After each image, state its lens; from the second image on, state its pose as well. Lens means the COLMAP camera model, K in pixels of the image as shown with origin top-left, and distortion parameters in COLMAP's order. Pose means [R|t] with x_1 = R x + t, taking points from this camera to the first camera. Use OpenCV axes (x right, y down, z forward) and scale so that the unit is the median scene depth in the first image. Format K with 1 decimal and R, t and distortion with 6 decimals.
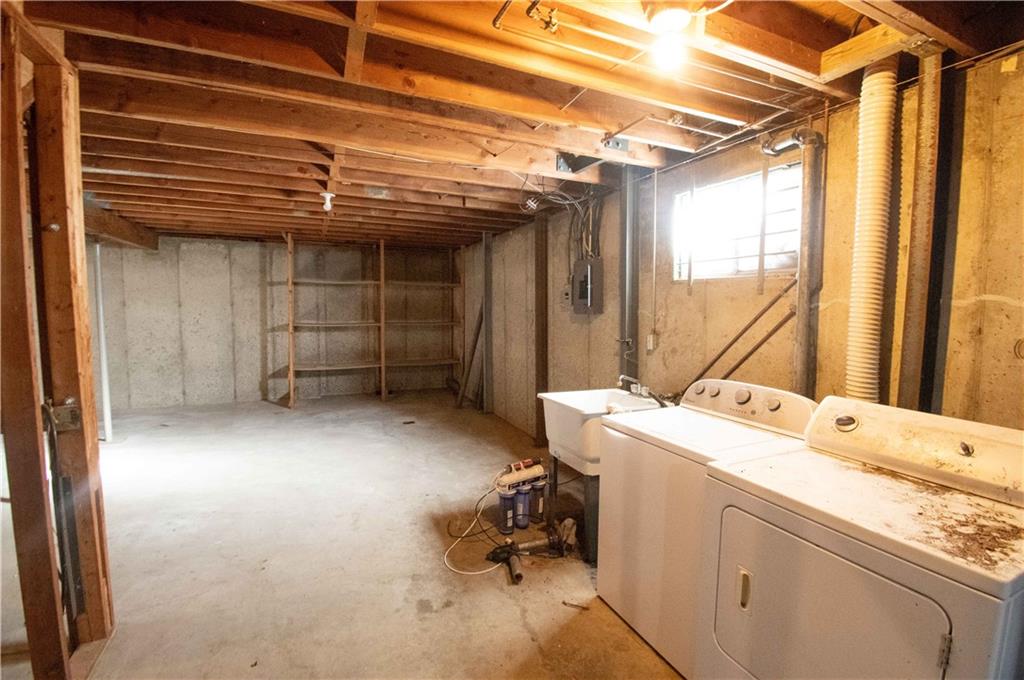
lens RADIAL K [[449.9, 0, 512.0], [0, 449.9, 340.0], [0, 0, 1]] dist [0.014746, -0.024594]
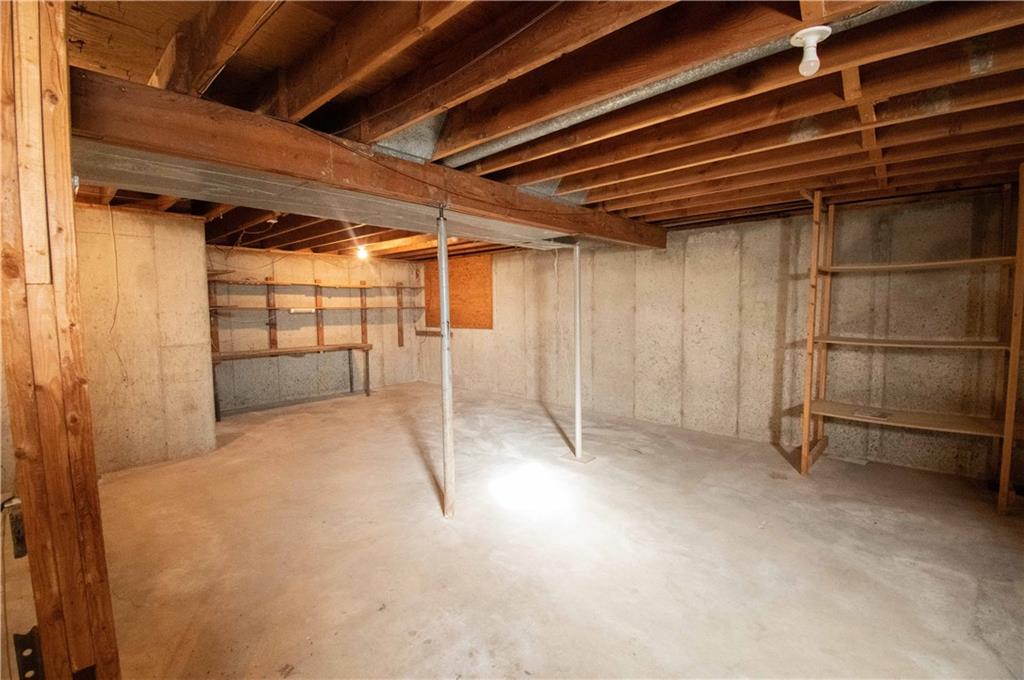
lens RADIAL K [[449.9, 0, 512.0], [0, 449.9, 340.0], [0, 0, 1]] dist [0.014746, -0.024594]
pose [[0.393810, 0.054087, -0.917599, -0.078041], [-0.056854, 0.997789, 0.034413, -0.030456], [0.917432, 0.038617, 0.396014, 0.352457]]
